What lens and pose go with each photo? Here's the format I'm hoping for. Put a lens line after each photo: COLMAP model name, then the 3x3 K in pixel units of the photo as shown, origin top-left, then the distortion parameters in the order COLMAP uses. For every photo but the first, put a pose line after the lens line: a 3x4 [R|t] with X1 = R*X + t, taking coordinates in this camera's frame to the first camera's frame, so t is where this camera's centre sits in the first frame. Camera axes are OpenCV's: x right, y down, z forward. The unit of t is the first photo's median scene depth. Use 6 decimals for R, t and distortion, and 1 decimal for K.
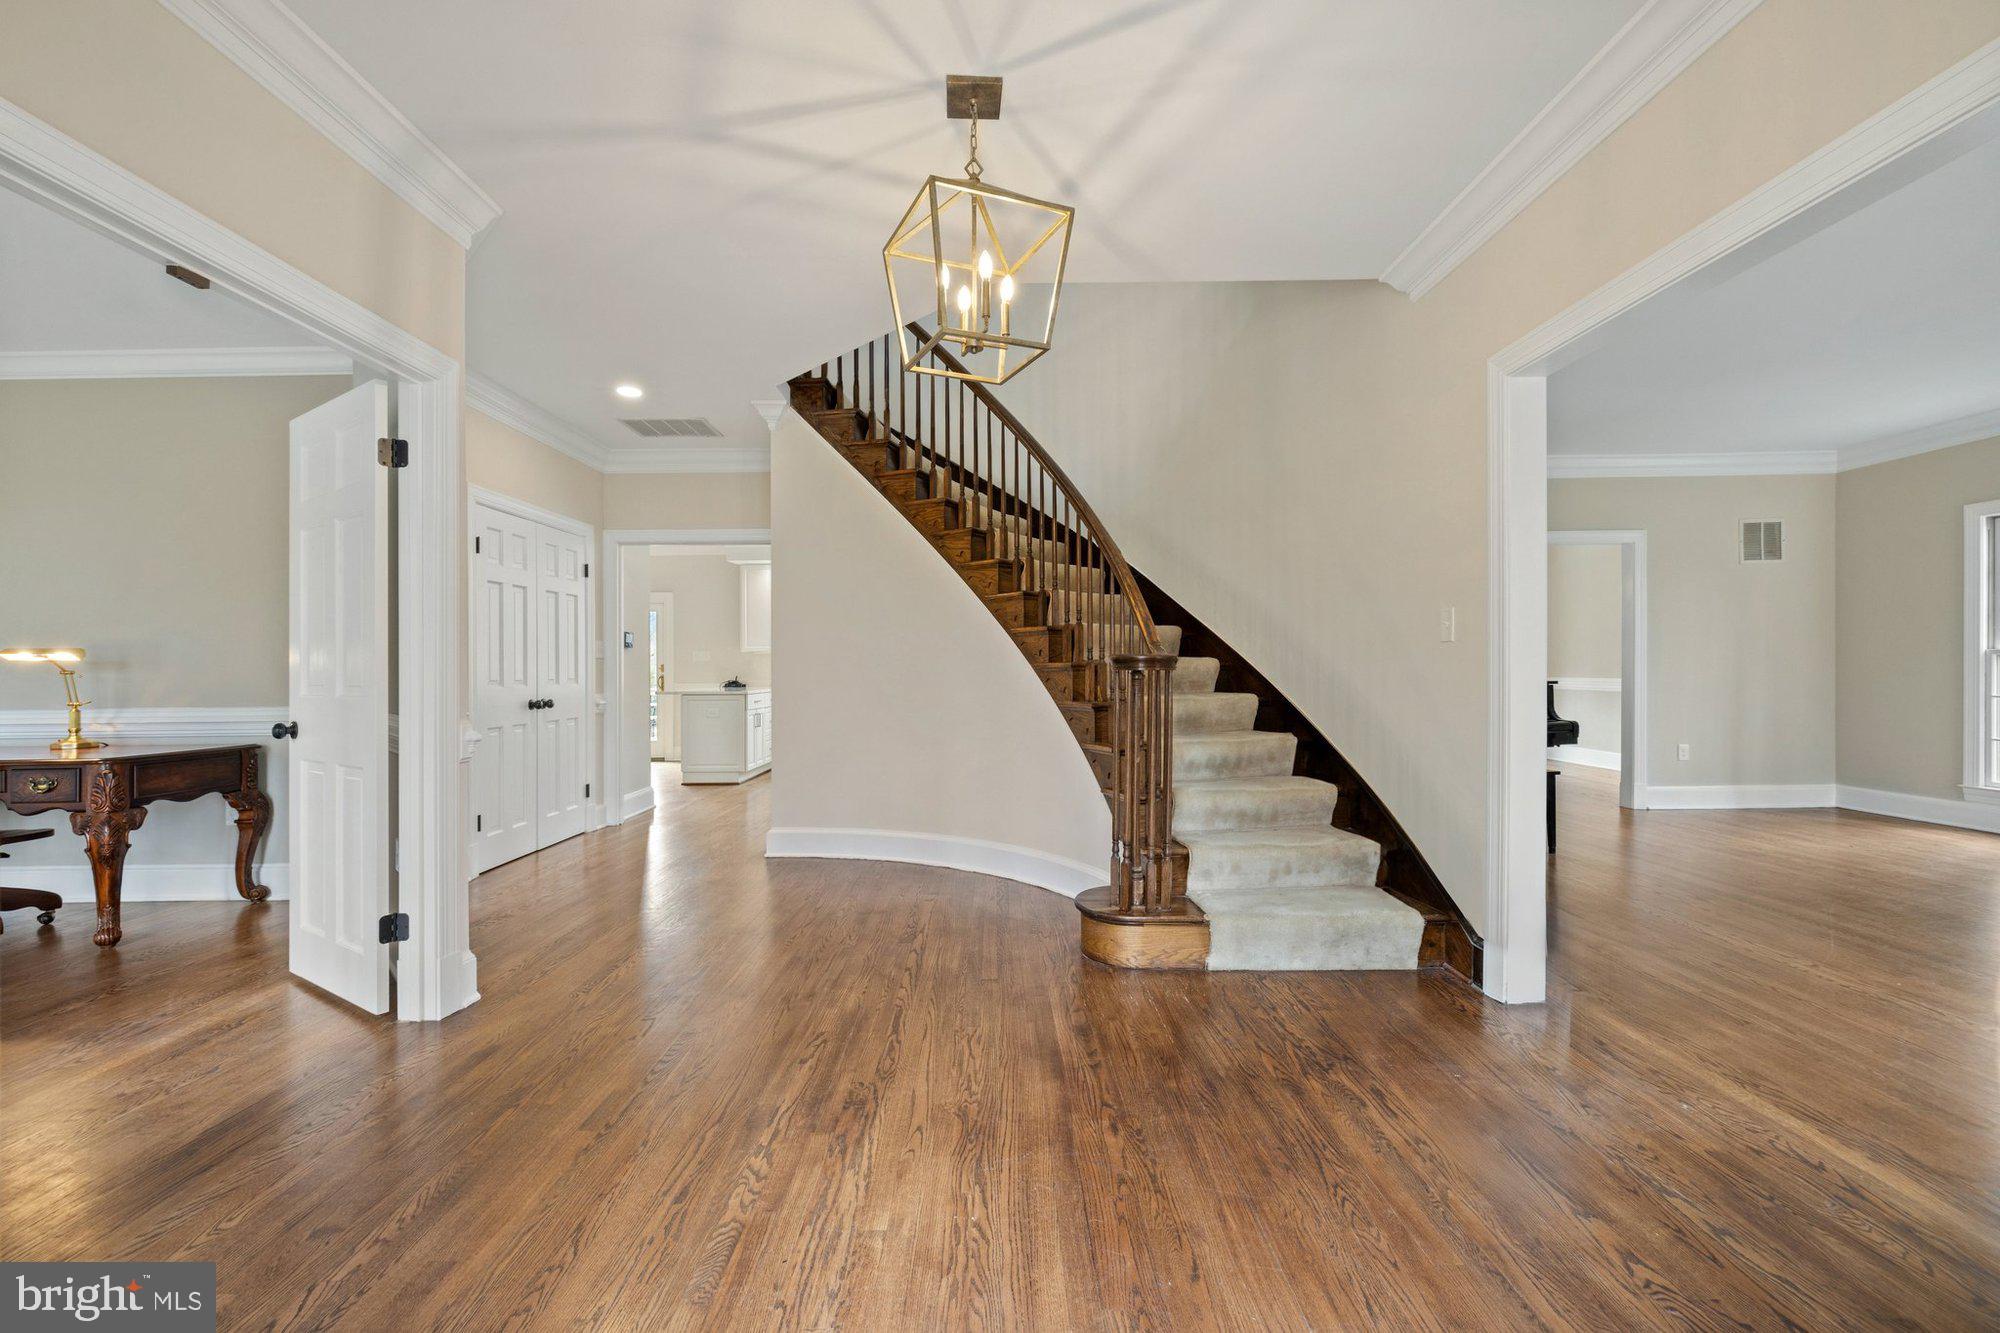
lens RADIAL K [[828.4, 0, 977.6], [0, 828.4, 671.4], [0, 0, 1]] dist [0.011281, -0.007347]
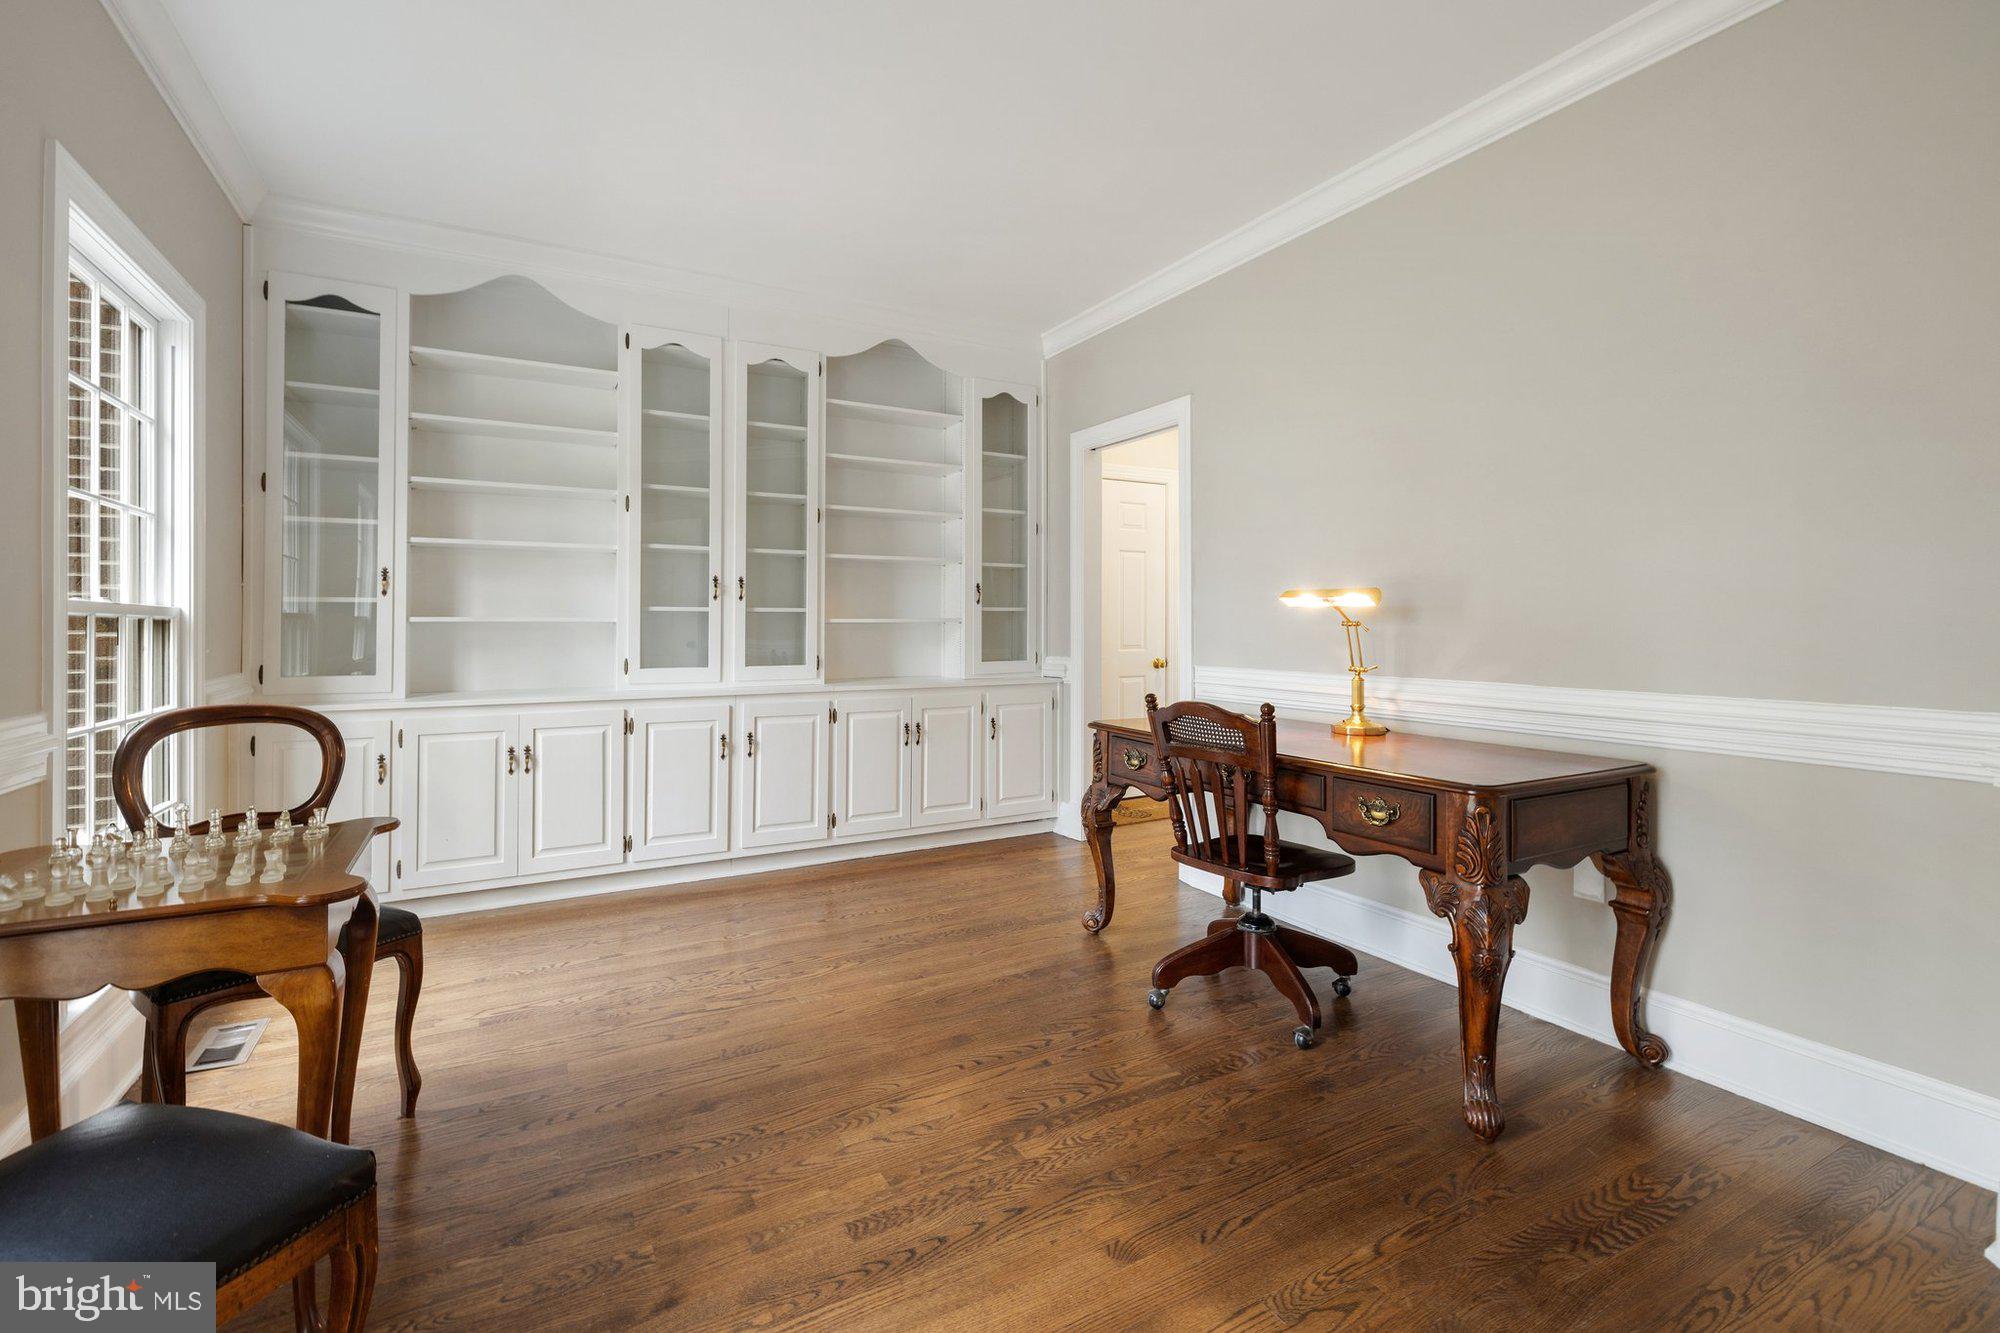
lens RADIAL K [[887.1, 0, 990.5], [0, 887.1, 617.2], [0, 0, 1]] dist [-0.000407, 0.000172]
pose [[0.498440, 0.004395, -0.866913, -0.627362], [-0.006412, 0.999978, 0.001383, -0.003126], [0.866900, 0.004870, 0.498458, 0.385102]]
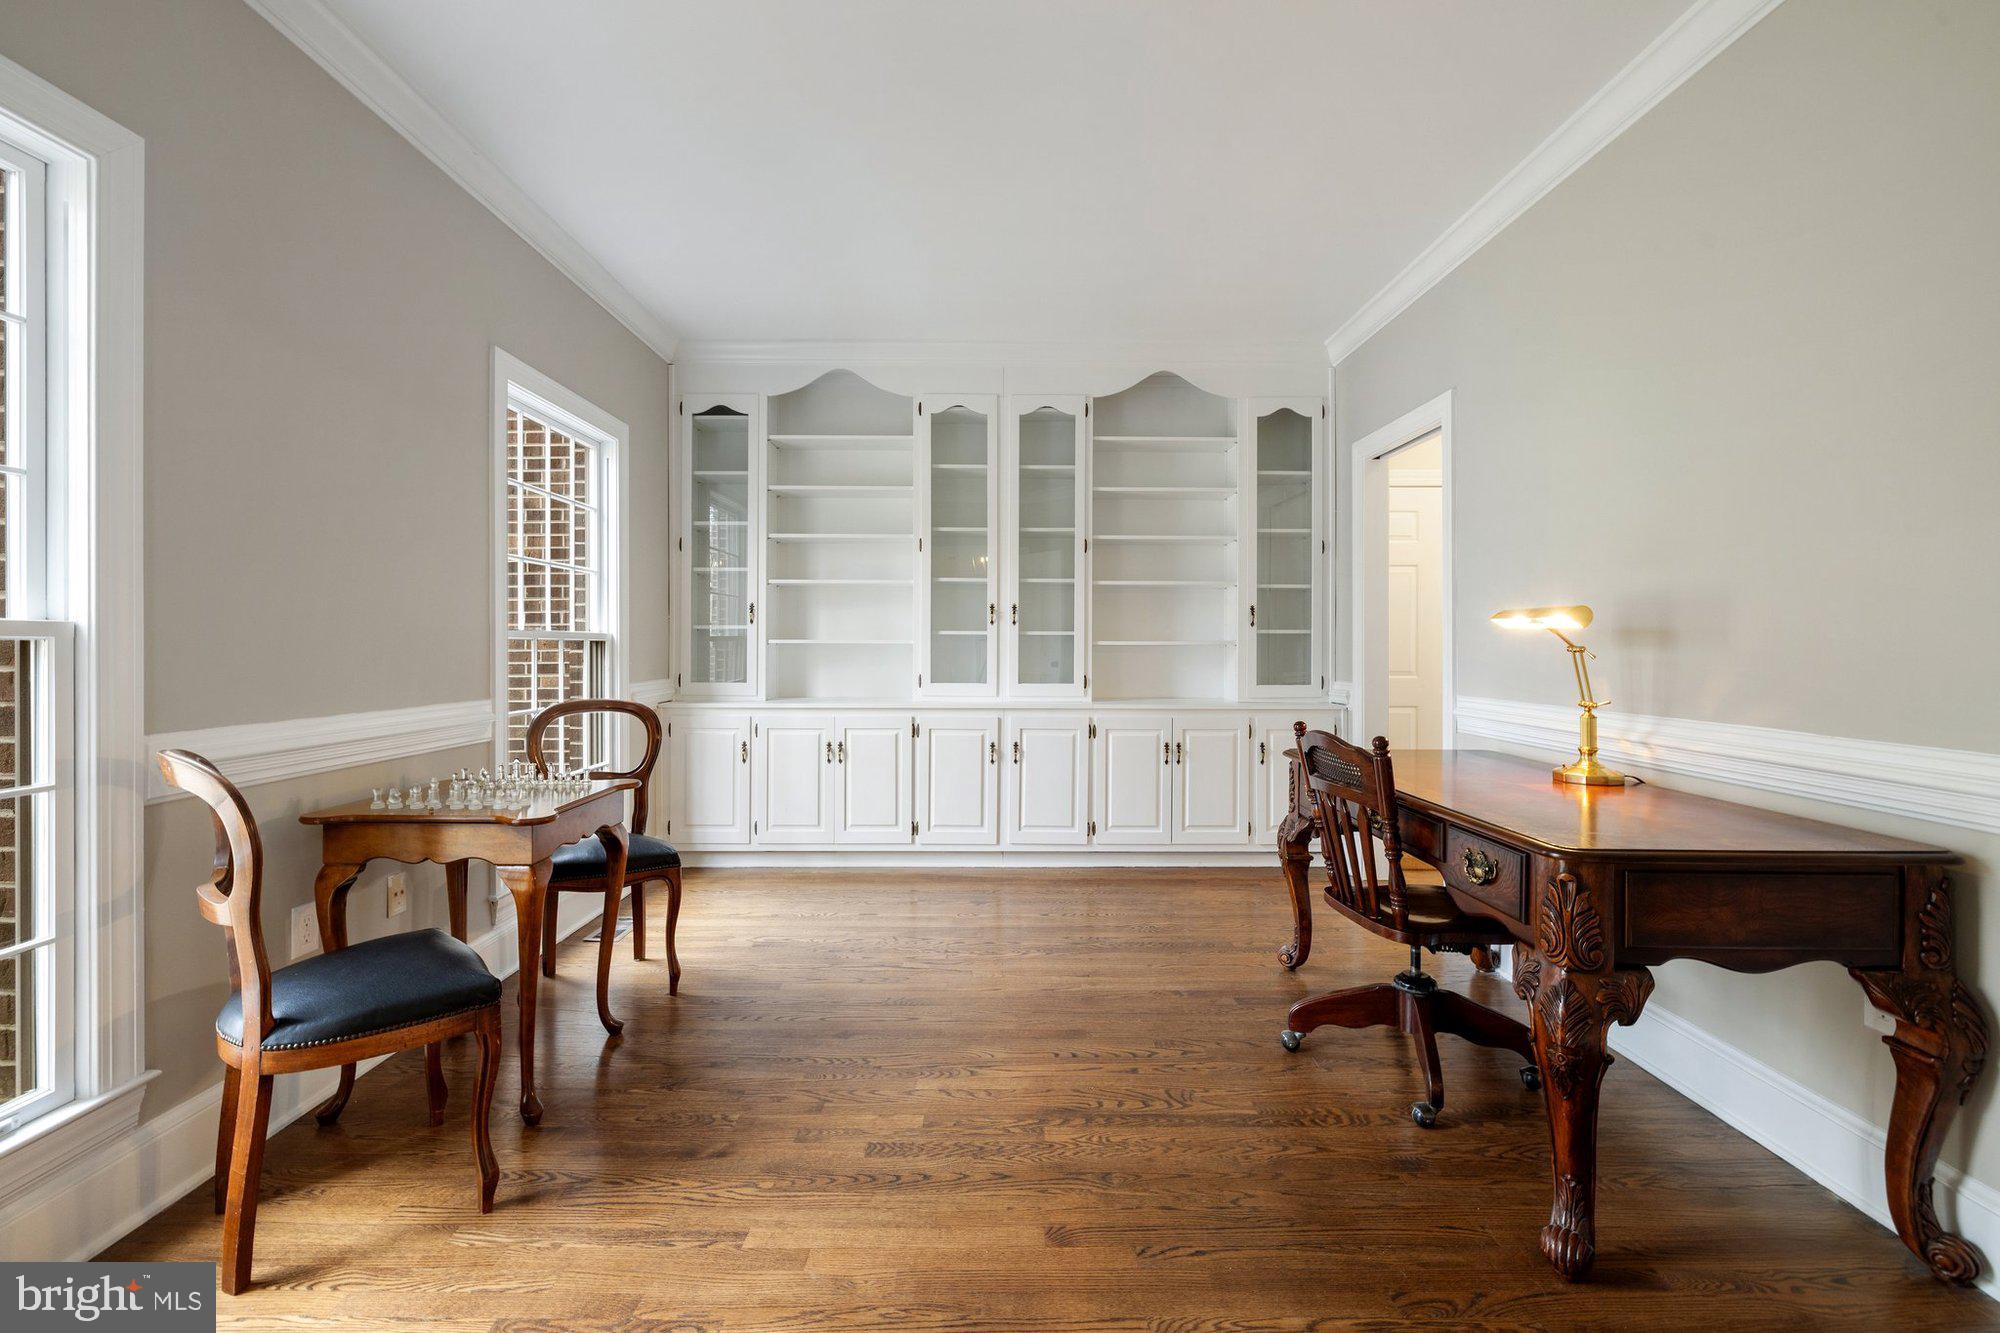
lens RADIAL K [[866.4, 0, 992.5], [0, 866.4, 642.6], [0, 0, 1]] dist [0.002920, 0.000915]
pose [[0.022624, 0.009314, -0.999701, -0.523833], [-0.005393, 0.999943, 0.009194, -0.006687], [0.999729, 0.005183, 0.022673, 0.603719]]
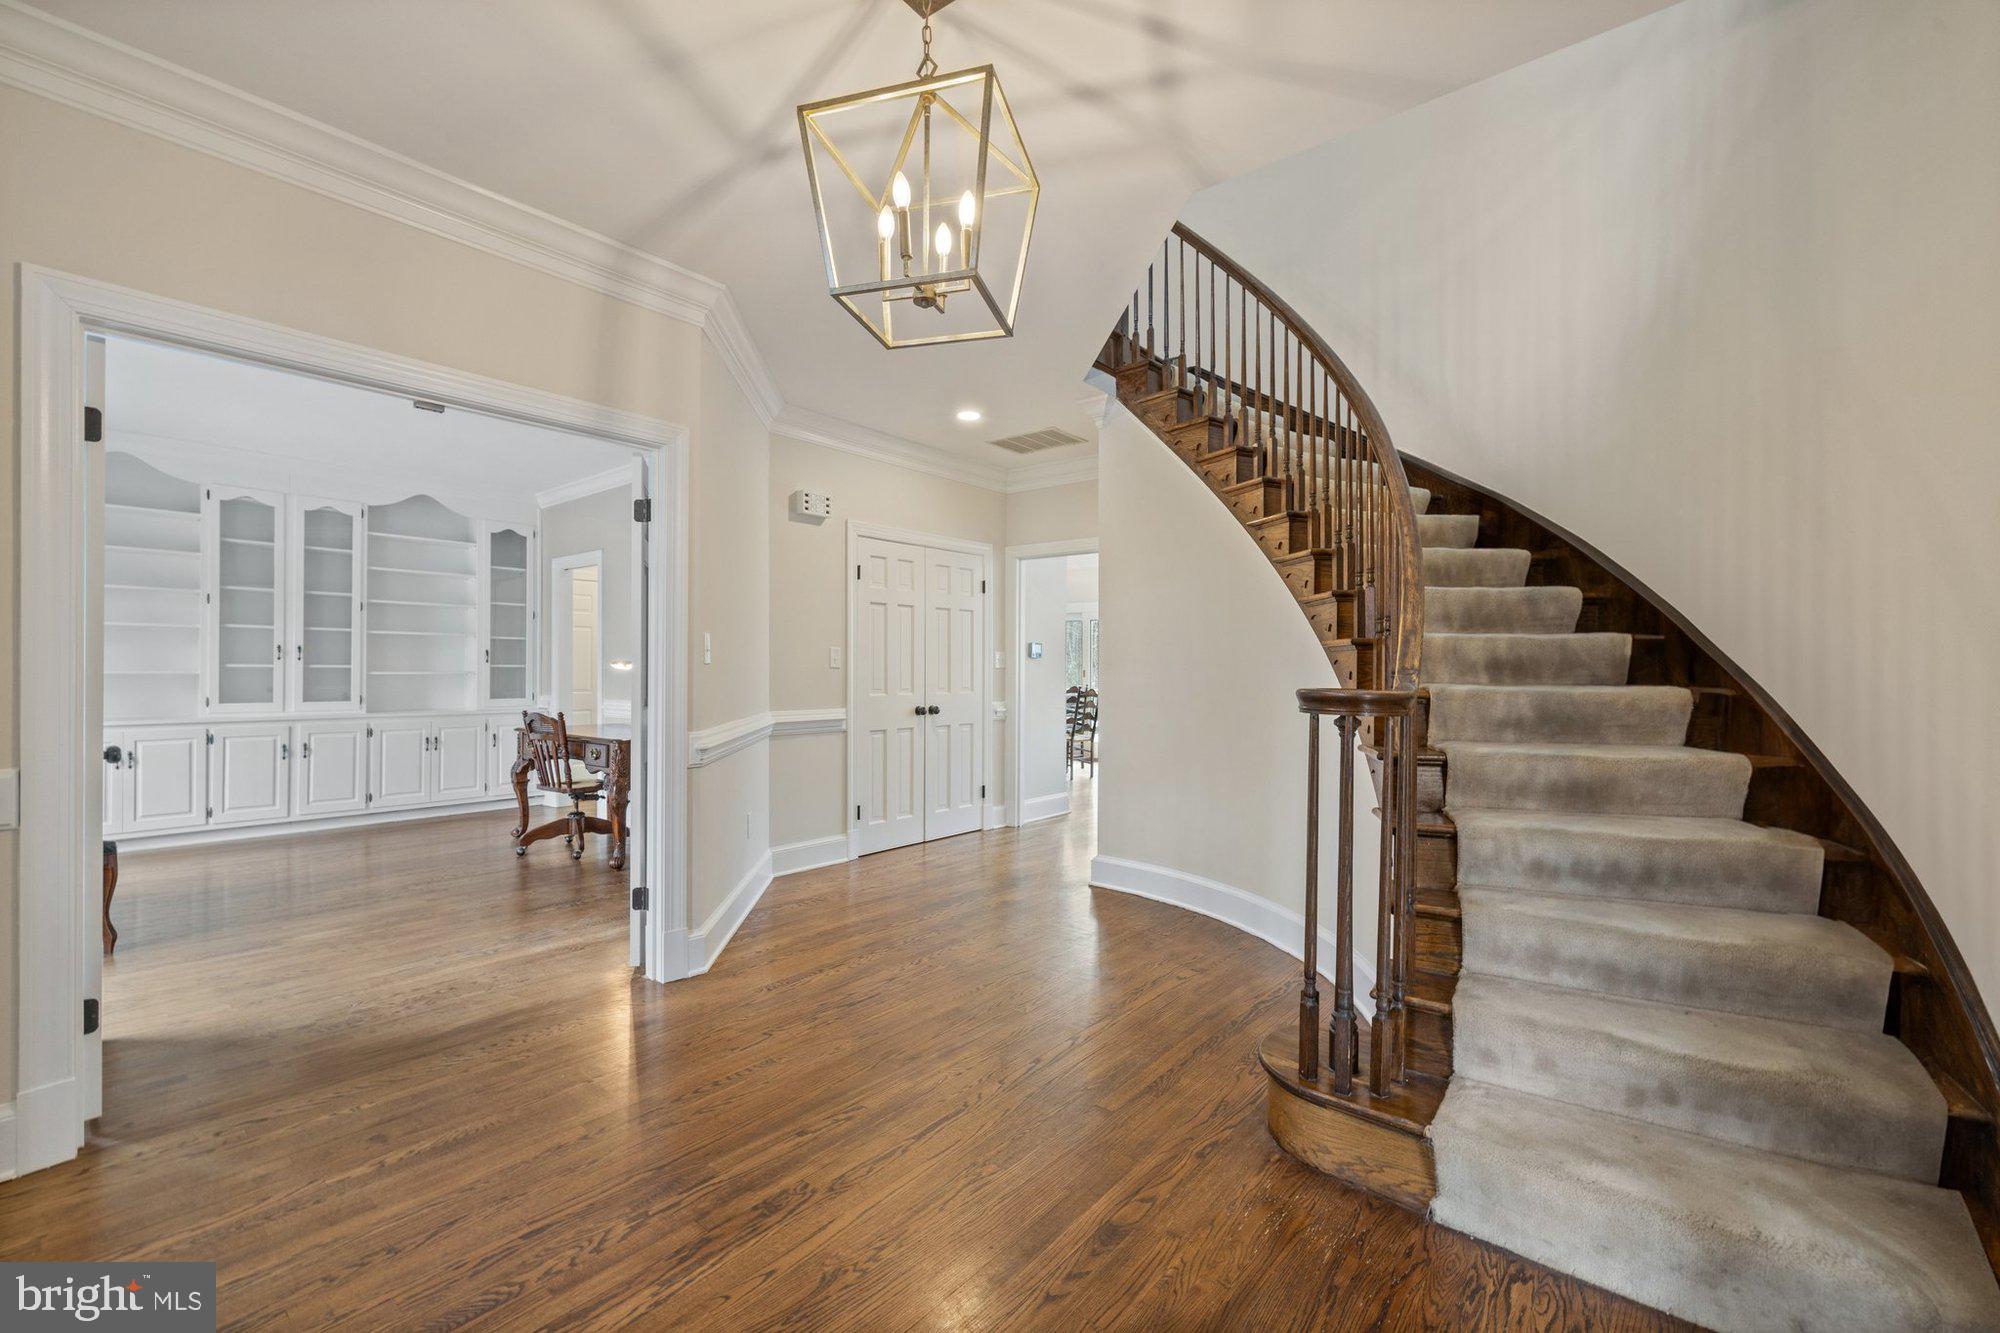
lens RADIAL K [[828.4, 0, 977.6], [0, 828.4, 671.4], [0, 0, 1]] dist [0.011281, -0.007347]
pose [[0.773549, 0.015227, -0.633553, 0.306414], [-0.014628, 0.999874, 0.006171, -0.027675], [0.633567, 0.004494, 0.773675, 0.249179]]
